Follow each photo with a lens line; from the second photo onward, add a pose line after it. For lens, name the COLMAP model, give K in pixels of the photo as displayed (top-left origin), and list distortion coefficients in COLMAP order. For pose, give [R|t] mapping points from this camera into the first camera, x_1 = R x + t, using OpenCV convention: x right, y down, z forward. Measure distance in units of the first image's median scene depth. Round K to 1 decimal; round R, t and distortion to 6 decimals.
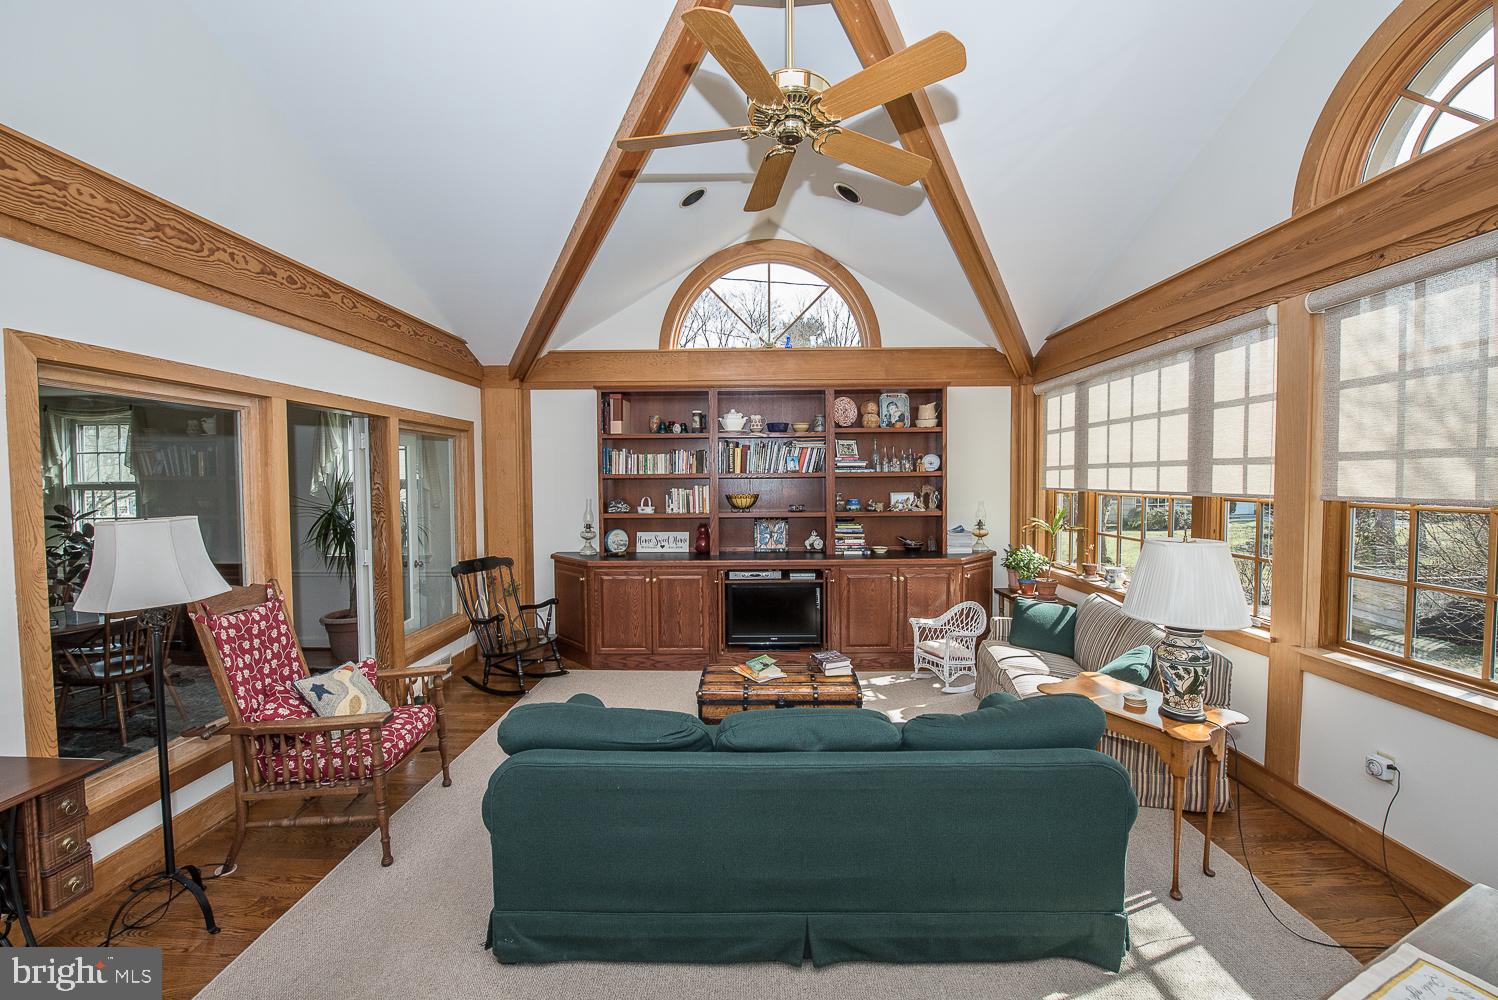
lens RADIAL K [[594.5, 0, 745.9], [0, 594.5, 498.7], [0, 0, 1]] dist [-0.017624, -0.002003]
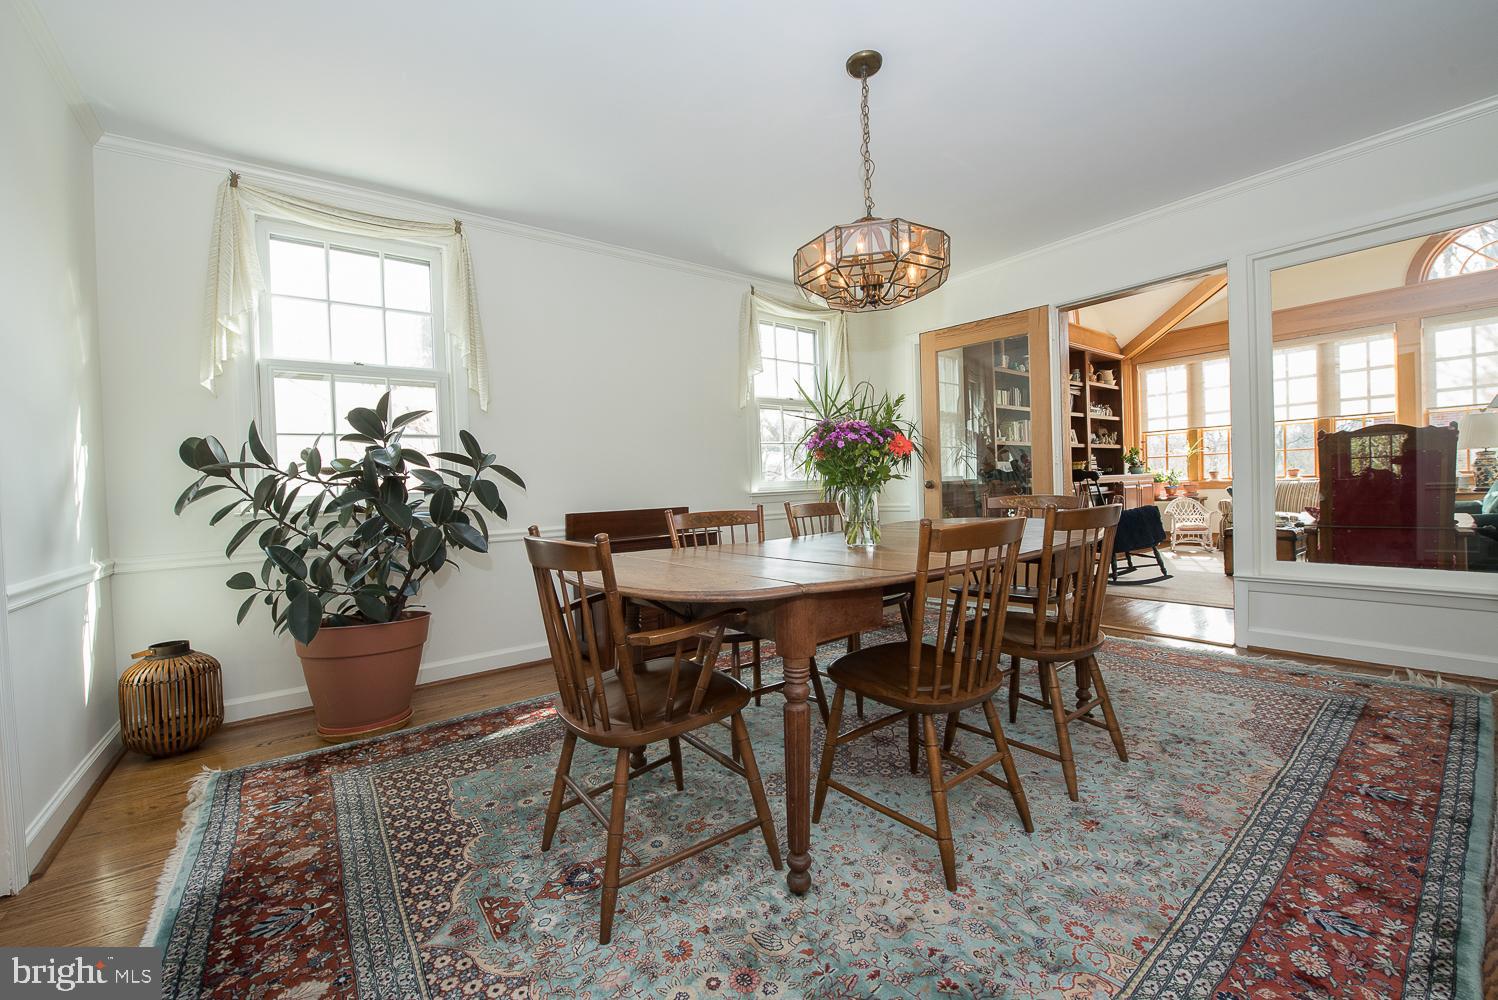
lens RADIAL K [[594.5, 0, 742.5], [0, 594.5, 498.2], [0, 0, 1]] dist [-0.017624, -0.002003]
pose [[0.782703, -0.037001, 0.621294, -1.300866], [0.052967, 0.998570, -0.007258, 0.113220], [-0.620137, 0.038589, 0.783544, 0.462446]]
